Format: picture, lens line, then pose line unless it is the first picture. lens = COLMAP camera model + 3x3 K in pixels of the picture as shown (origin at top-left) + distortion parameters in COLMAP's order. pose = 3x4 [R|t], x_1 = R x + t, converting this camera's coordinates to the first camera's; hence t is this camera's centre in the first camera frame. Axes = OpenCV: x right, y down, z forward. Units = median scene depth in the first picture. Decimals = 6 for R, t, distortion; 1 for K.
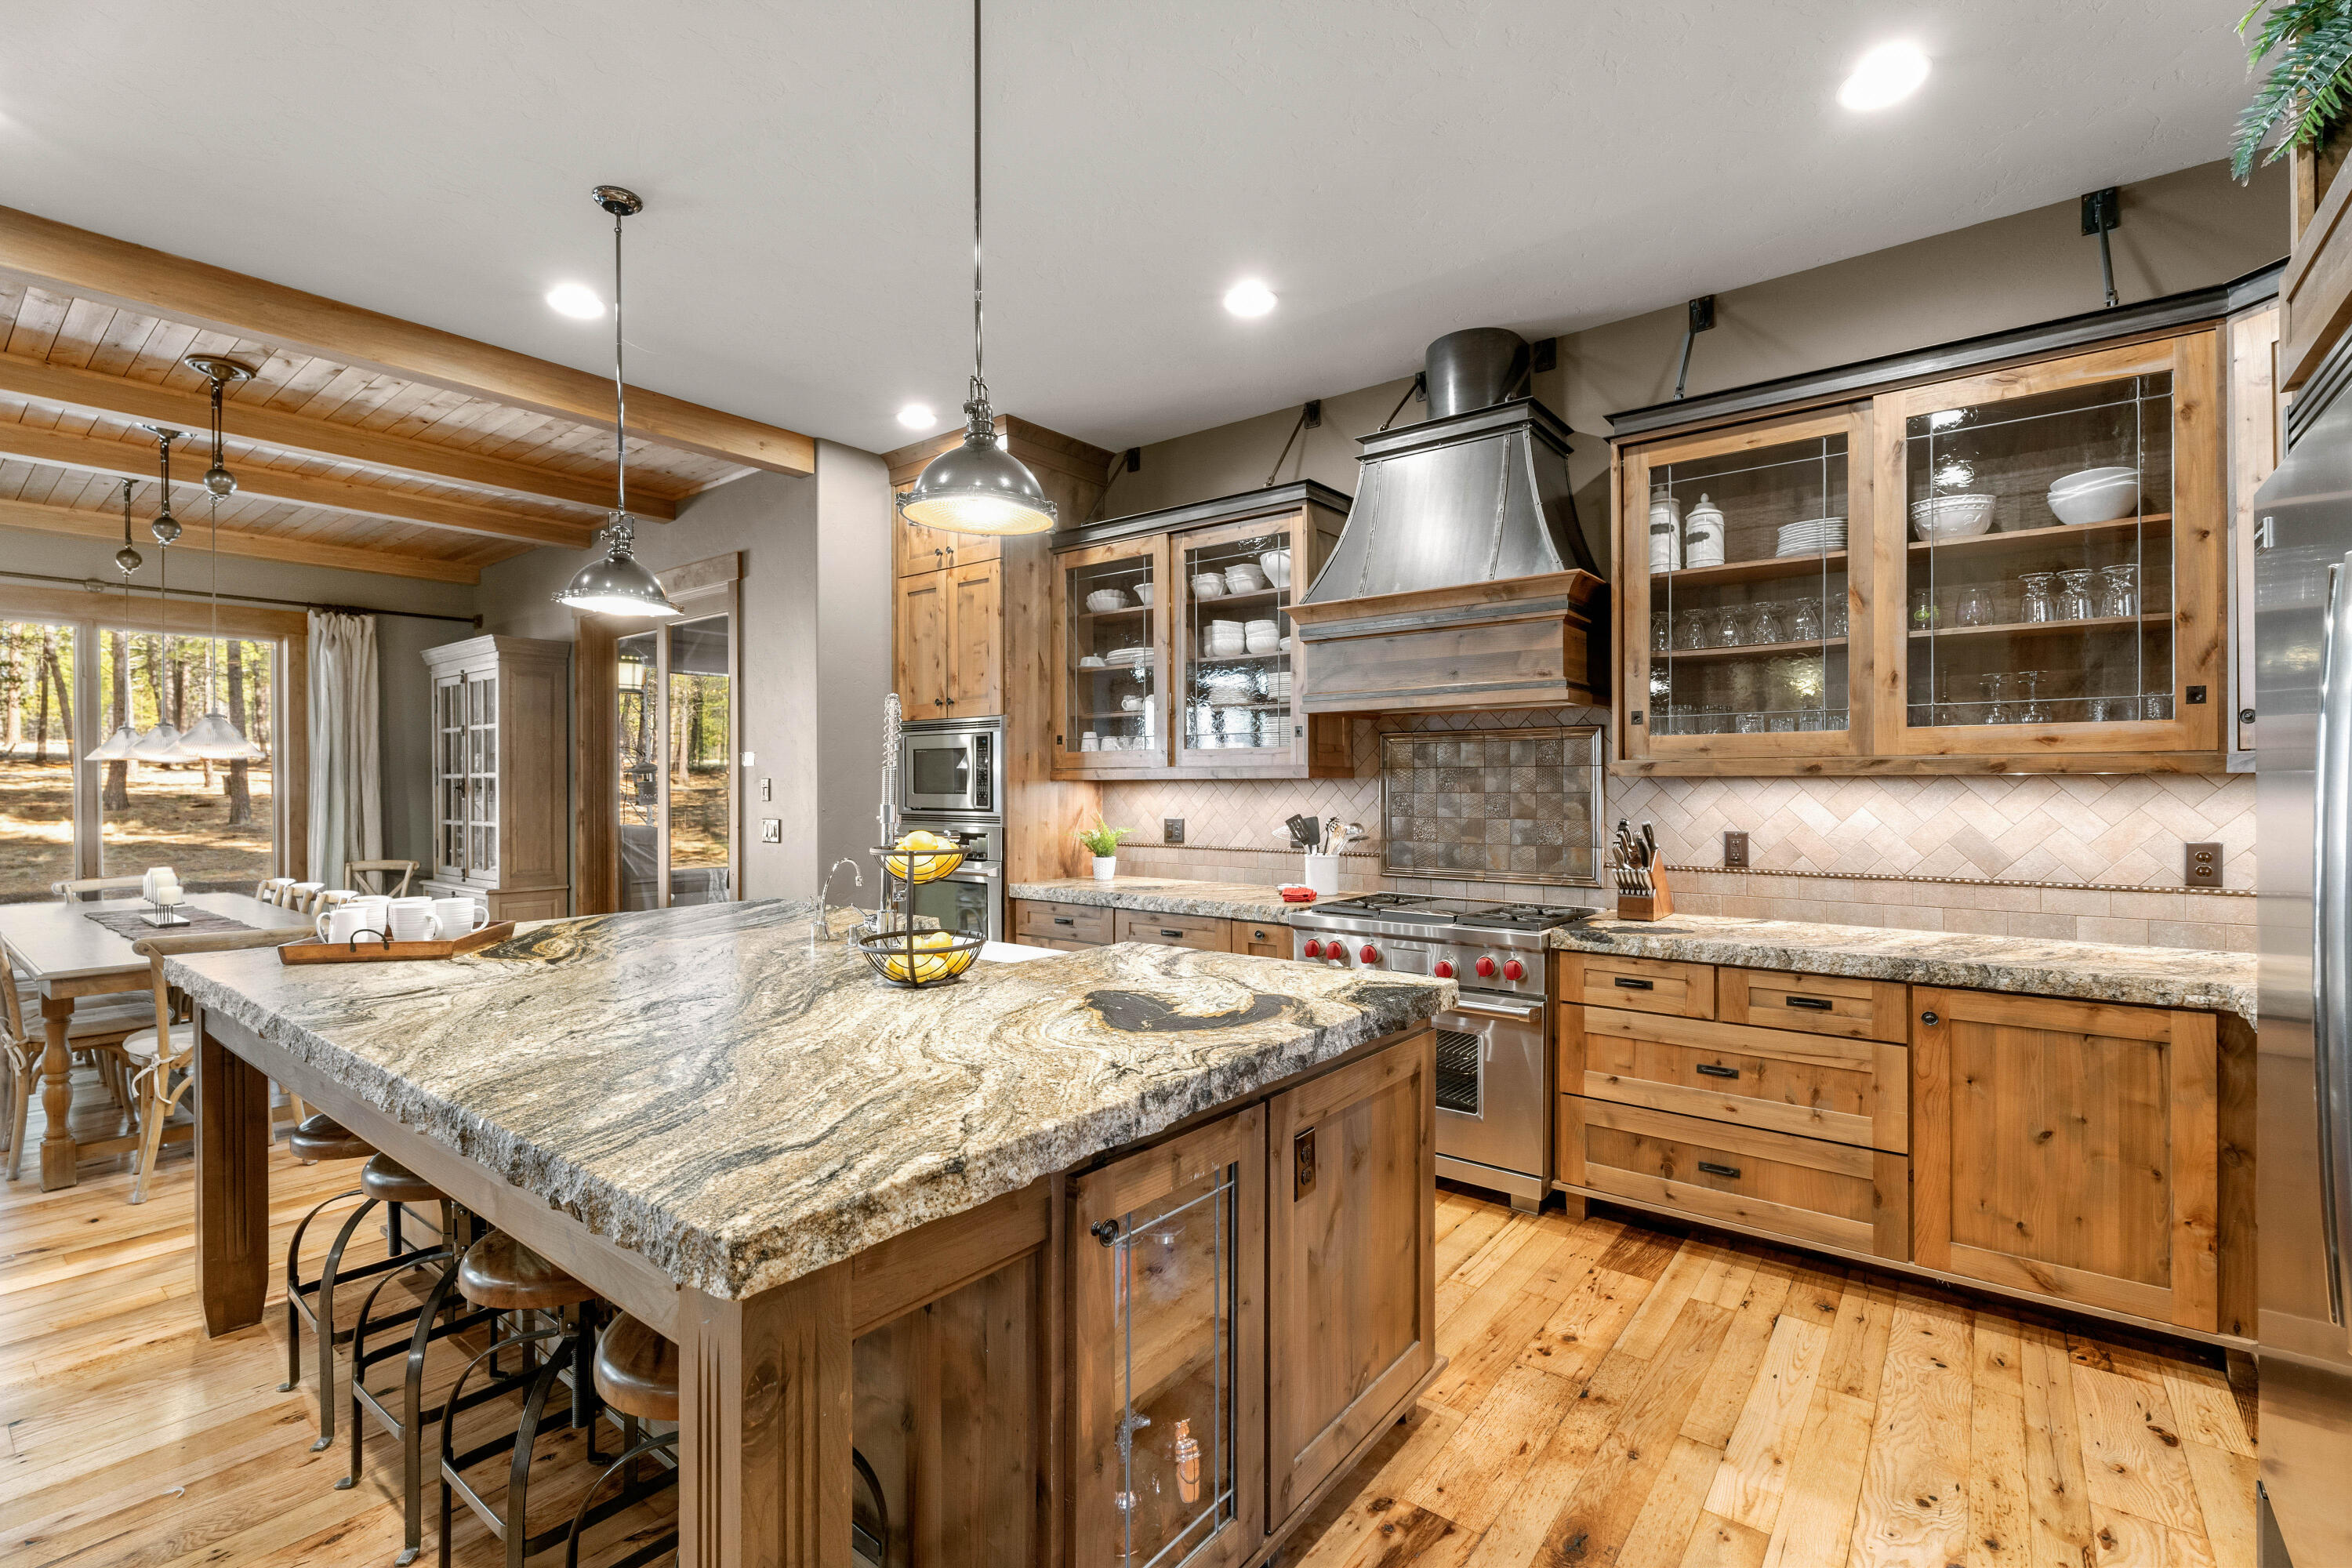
lens RADIAL K [[1047.8, 0, 1164.6], [0, 1047.8, 783.5], [0, 0, 1]] dist [-0.002025, -0.000962]
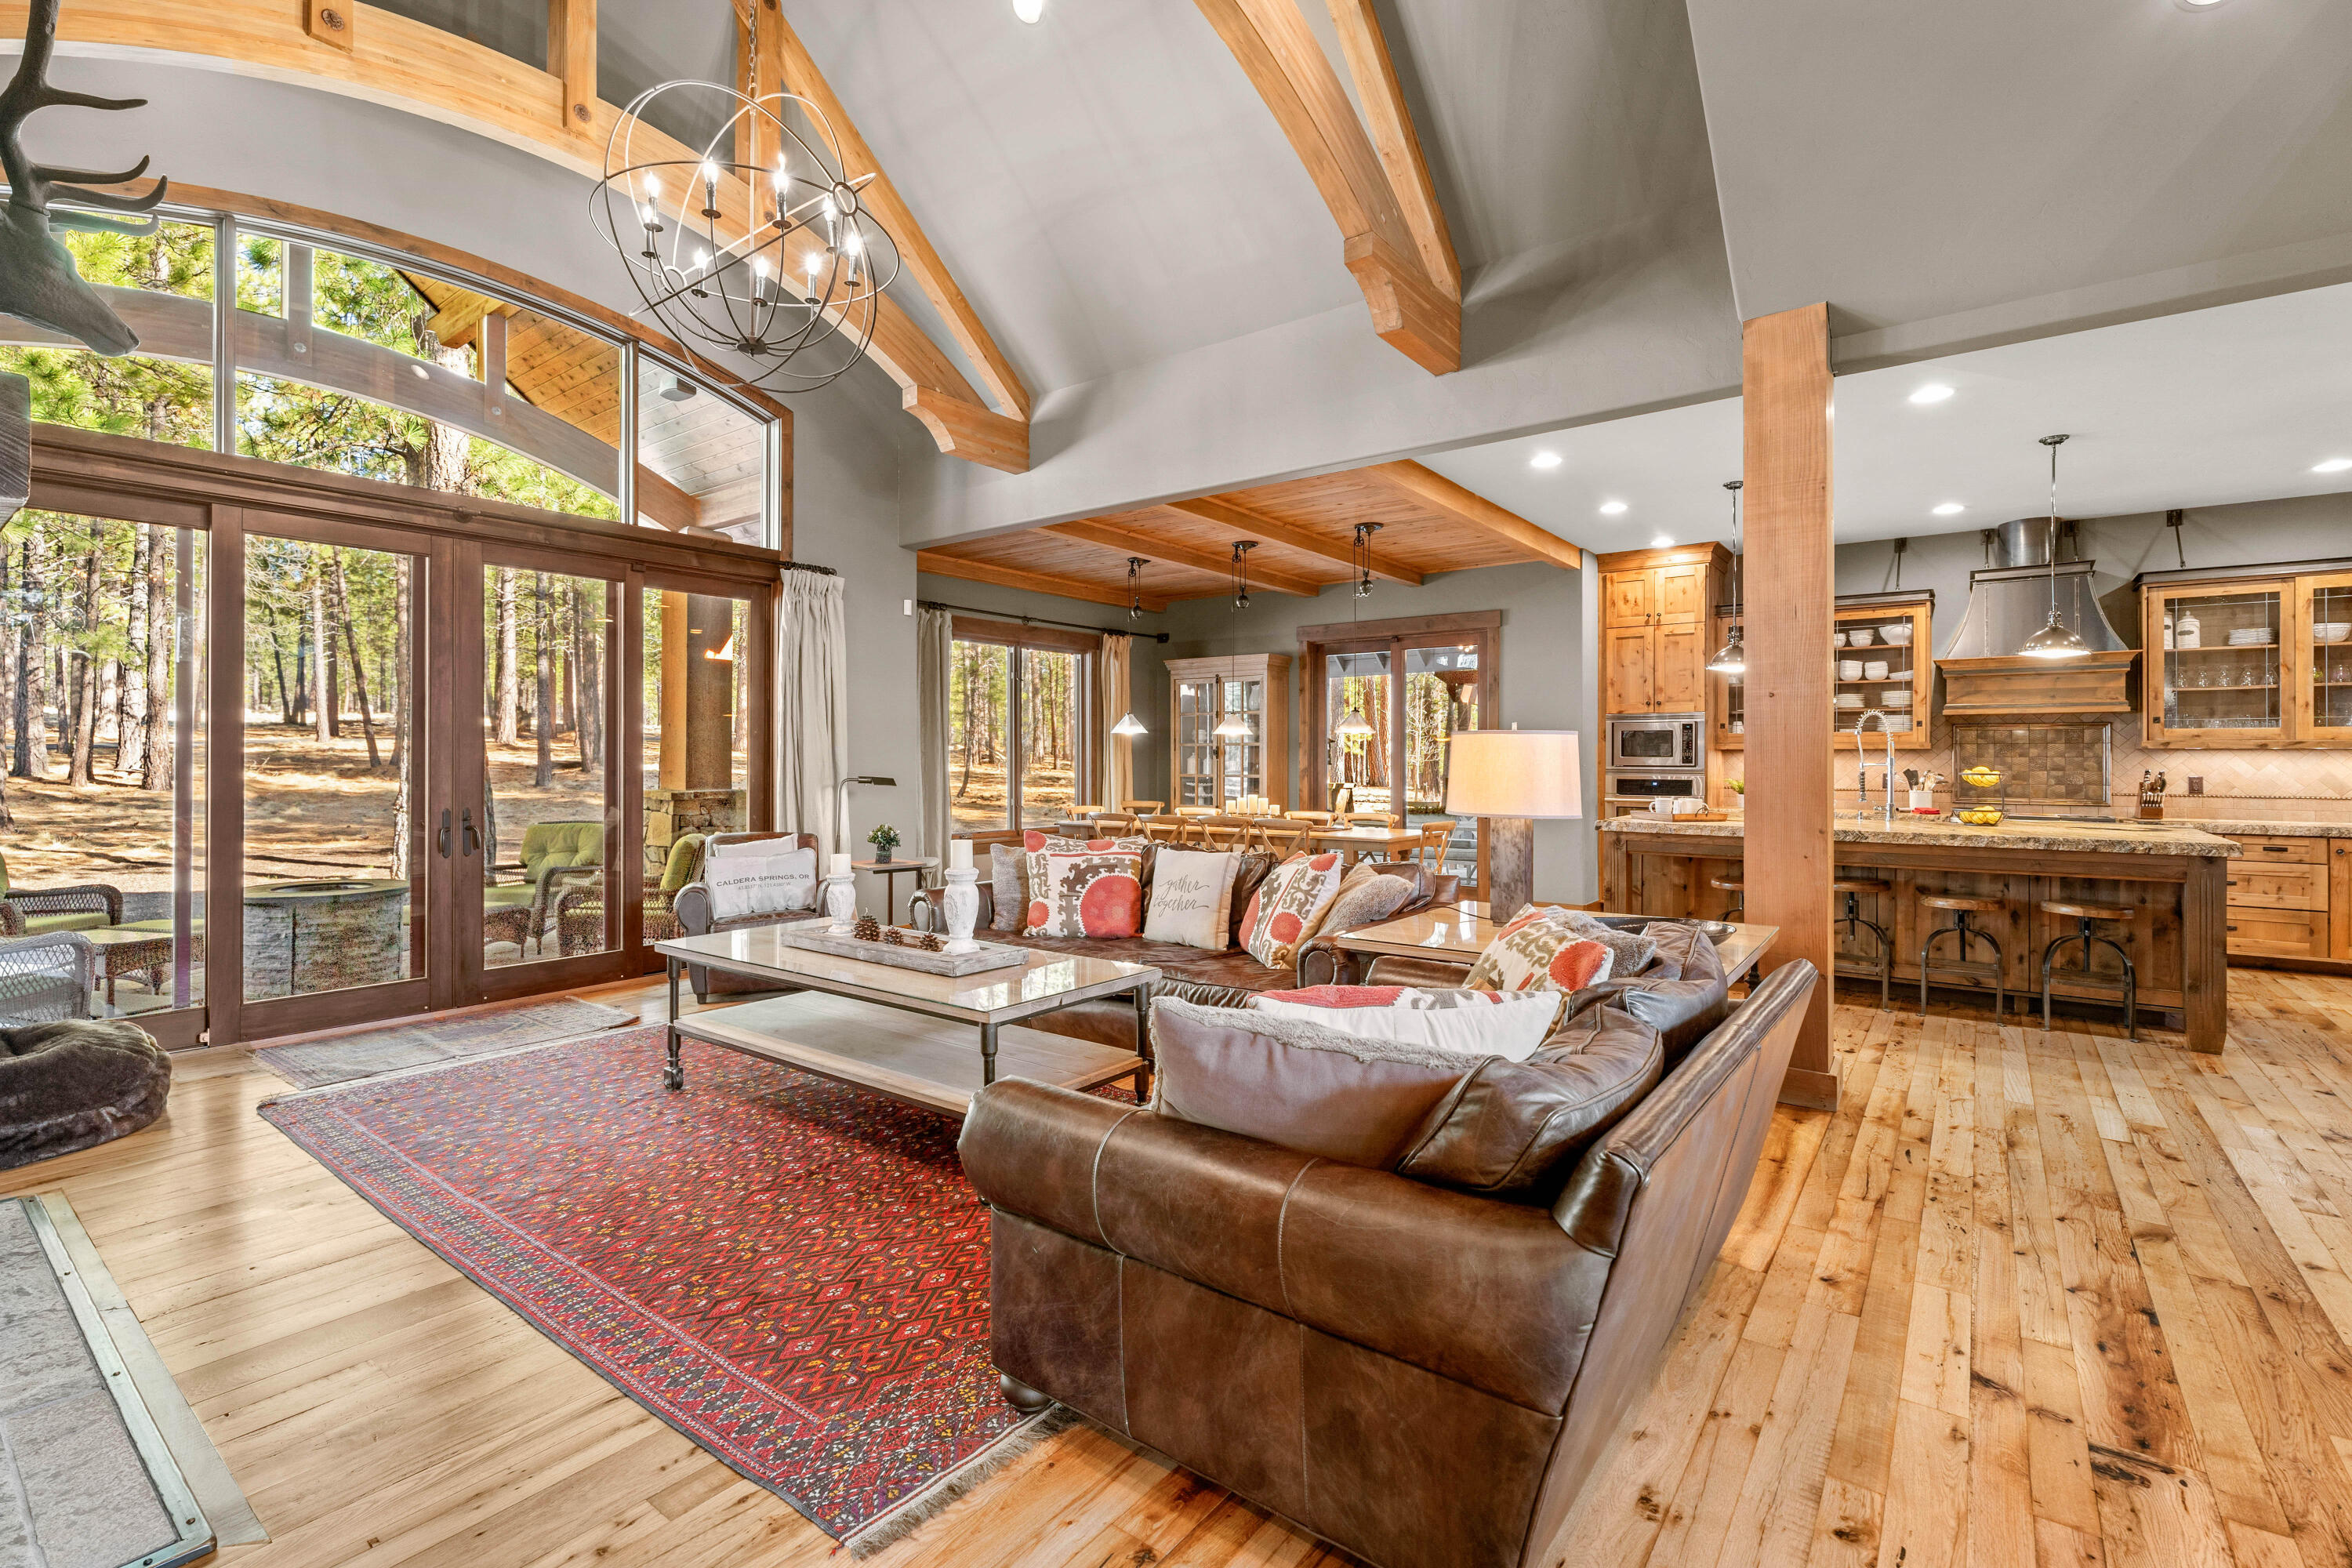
lens RADIAL K [[1047.8, 0, 1157.1], [0, 1047.8, 754.6], [0, 0, 1]] dist [-0.002025, -0.000962]
pose [[0.999946, 0.007808, 0.006816, -1.371806], [-0.007784, 0.999963, -0.003543, 0.024843], [-0.006843, 0.003489, 0.999970, -0.936043]]
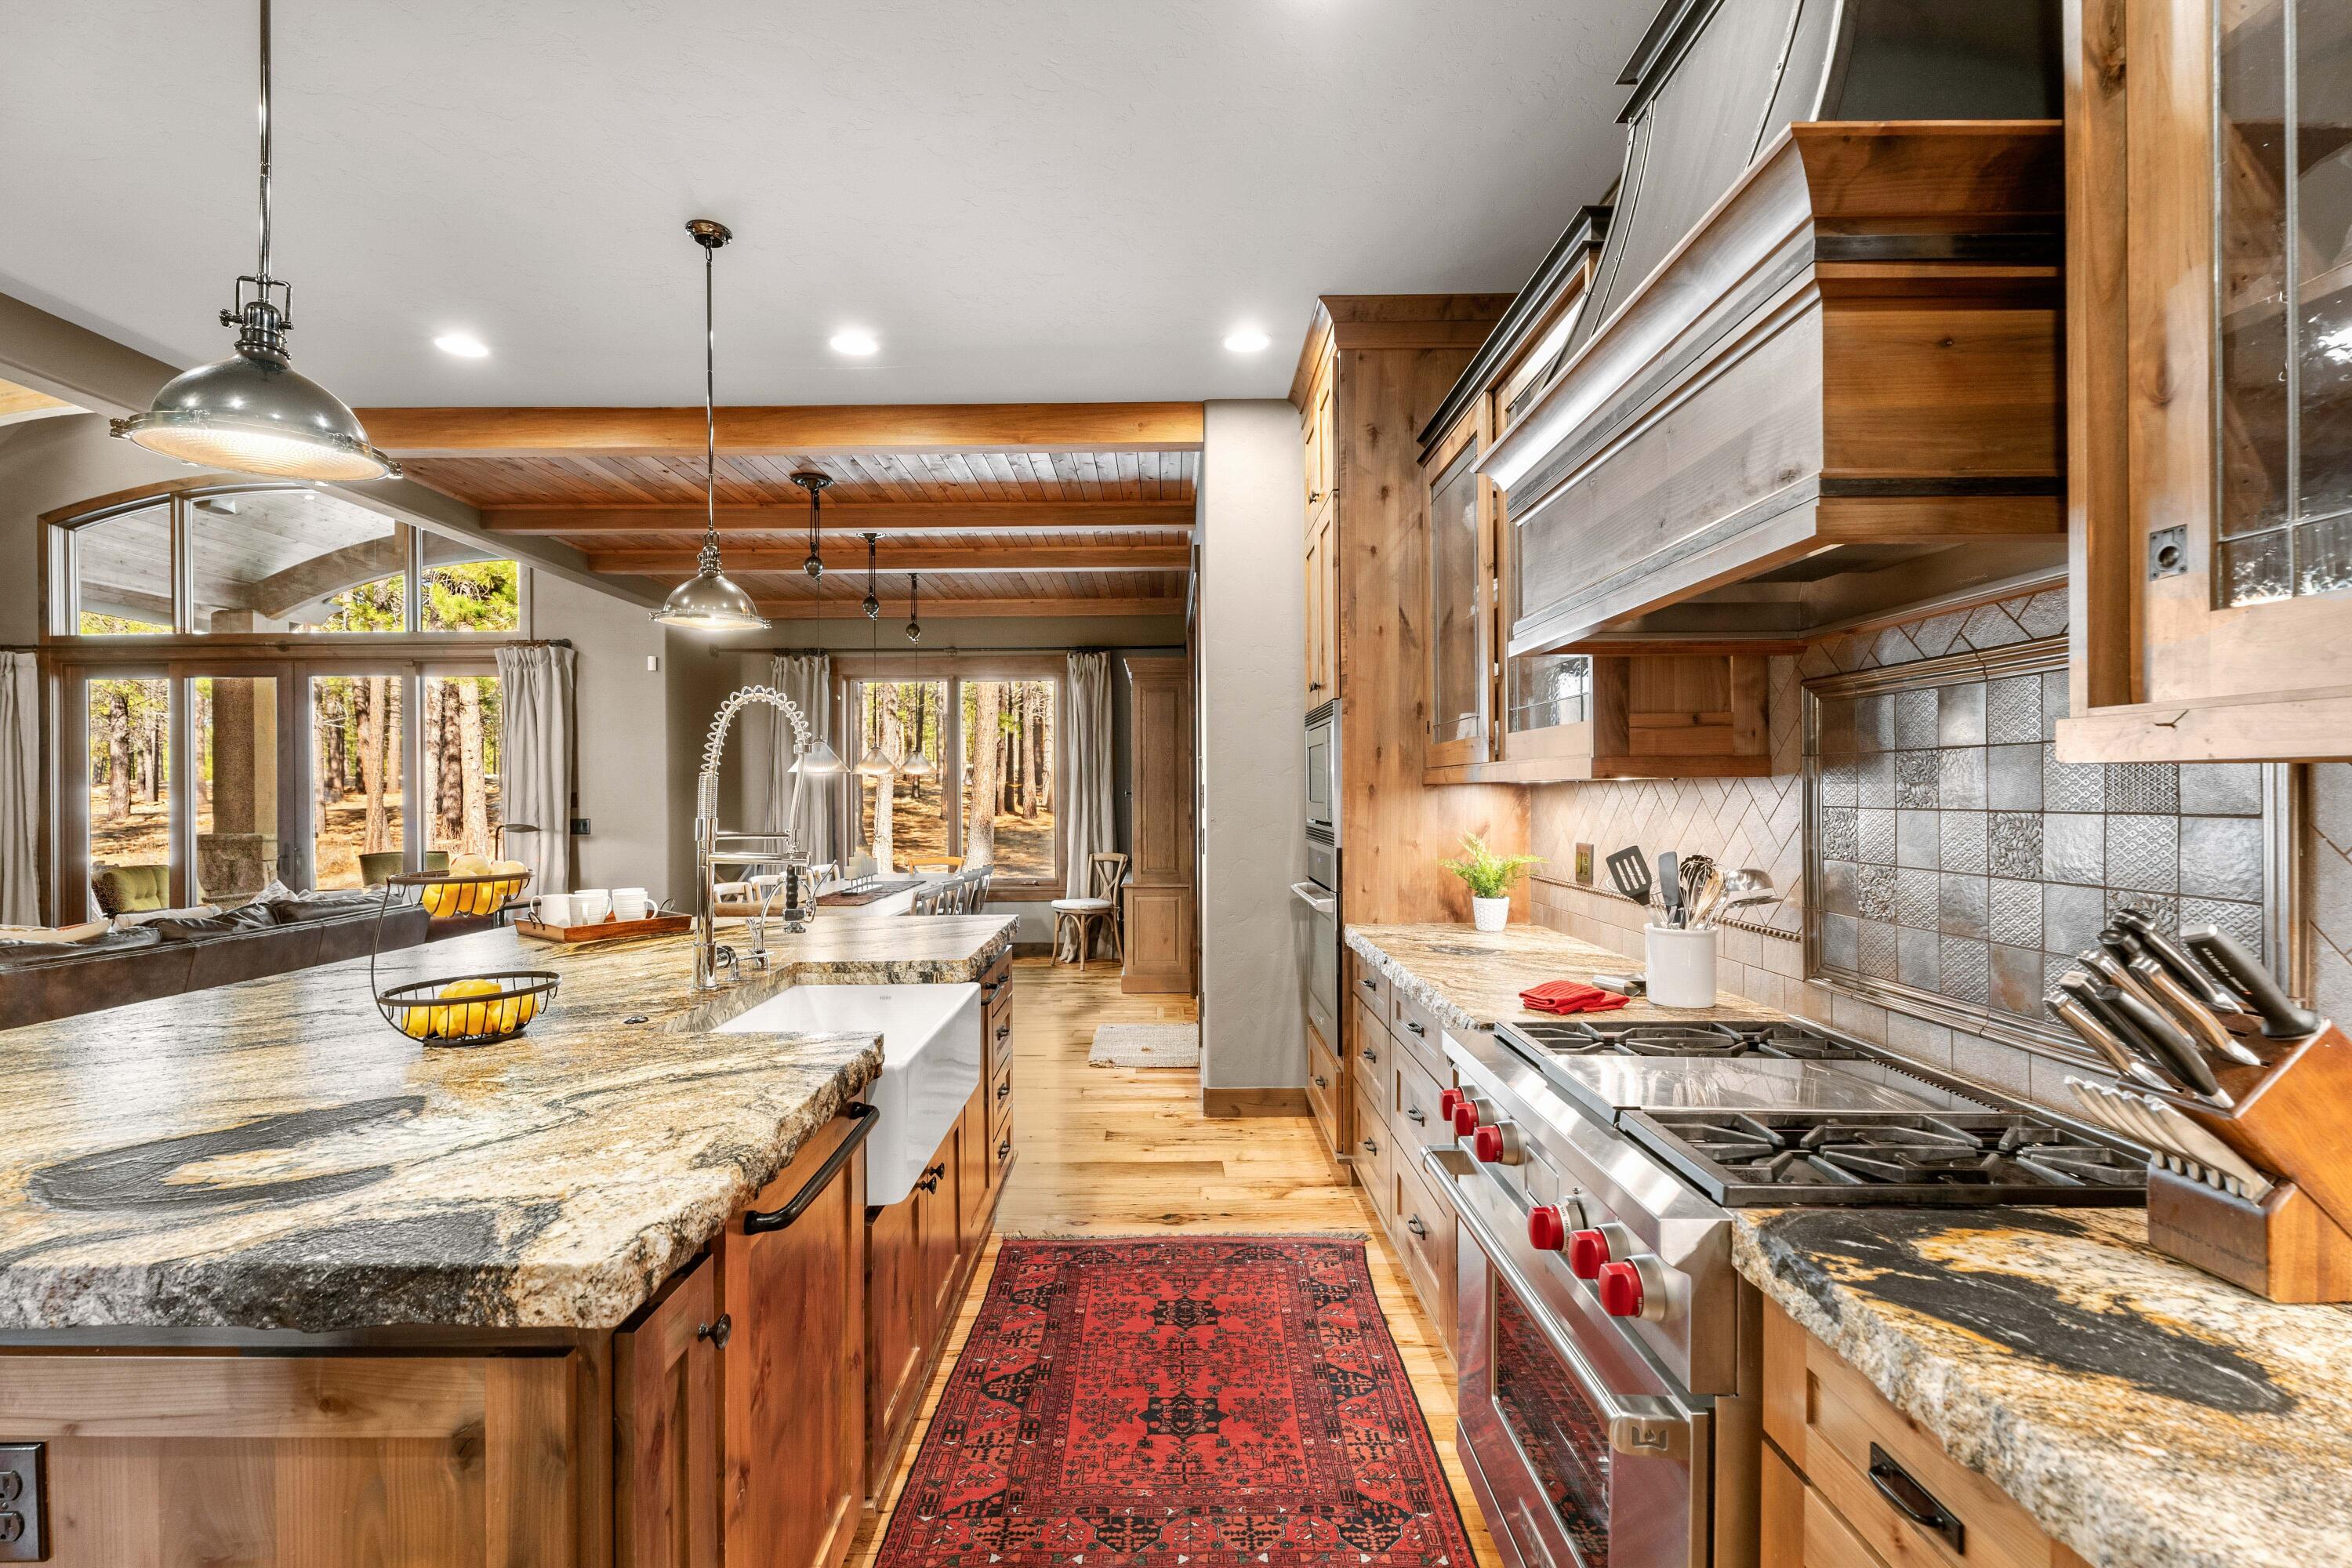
lens RADIAL K [[1047.8, 0, 1165.7], [0, 1047.8, 793.7], [0, 0, 1]] dist [-0.002025, -0.000962]
pose [[0.622919, 0.000484, -0.782286, 0.454999], [0.004423, 0.999982, 0.004140, -0.000640], [0.782274, -0.006039, 0.622906, 0.552290]]
